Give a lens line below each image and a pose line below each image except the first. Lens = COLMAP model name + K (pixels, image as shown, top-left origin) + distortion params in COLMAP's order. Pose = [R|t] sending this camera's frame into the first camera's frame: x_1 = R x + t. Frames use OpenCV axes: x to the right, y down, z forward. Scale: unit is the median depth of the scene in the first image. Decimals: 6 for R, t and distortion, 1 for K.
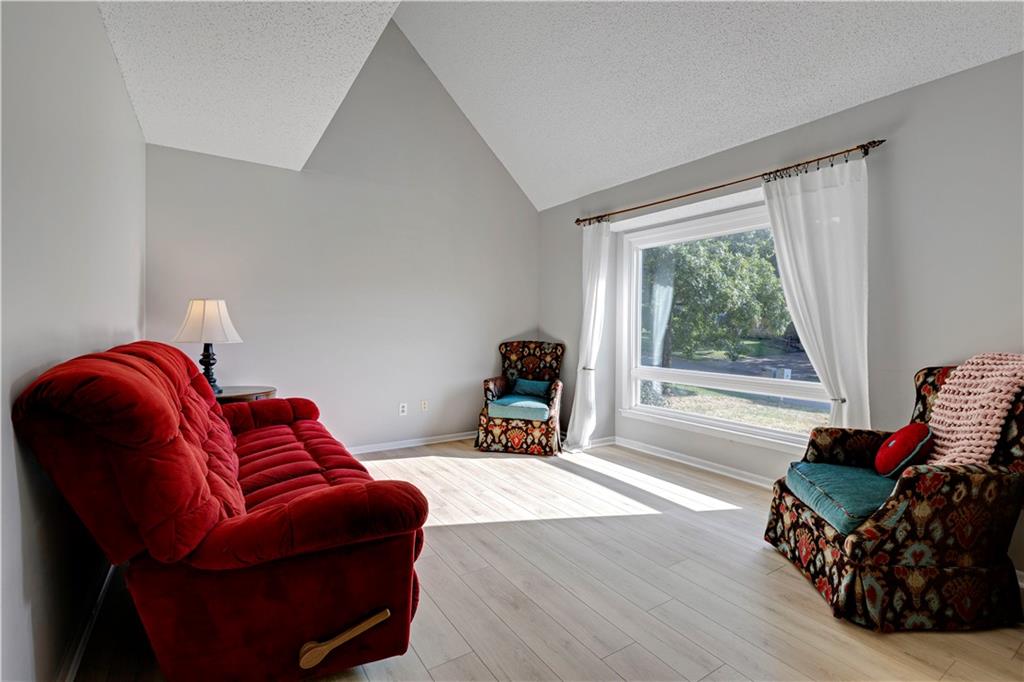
lens RADIAL K [[457.1, 0, 520.4], [0, 457.1, 333.8], [0, 0, 1]] dist [0.003901, 0.000247]
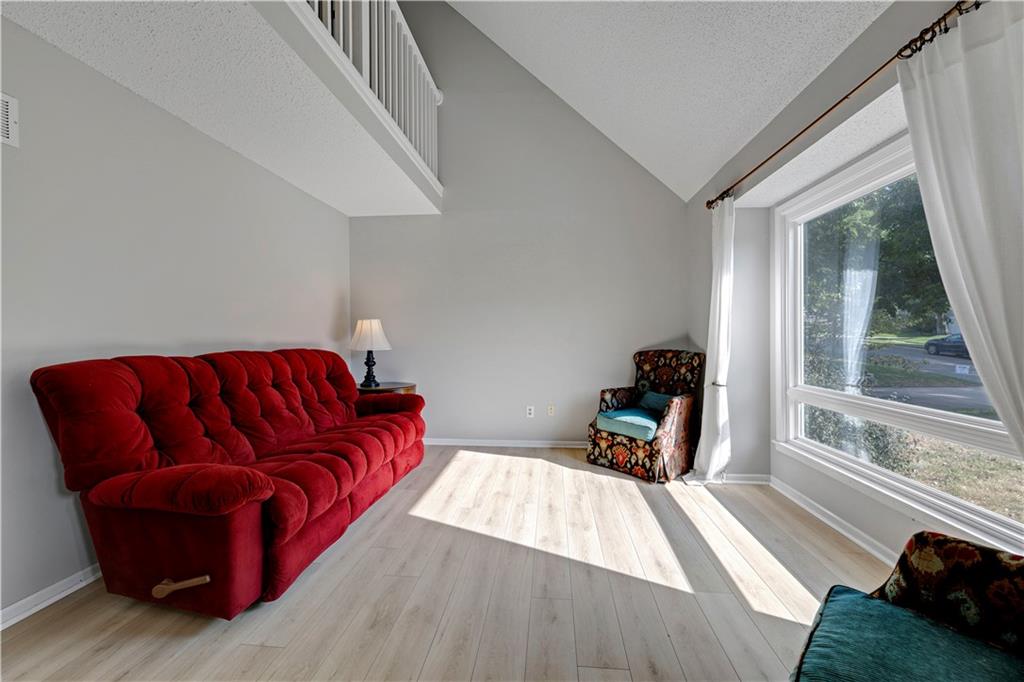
lens RADIAL K [[405.2, 0, 516.0], [0, 405.2, 342.8], [0, 0, 1]] dist [-0.002657, -0.000307]
pose [[0.778674, -0.006856, -0.627391, 0.336081], [0.007081, 0.999973, -0.002139, 0.002107], [0.627389, -0.002777, 0.778701, 0.232401]]
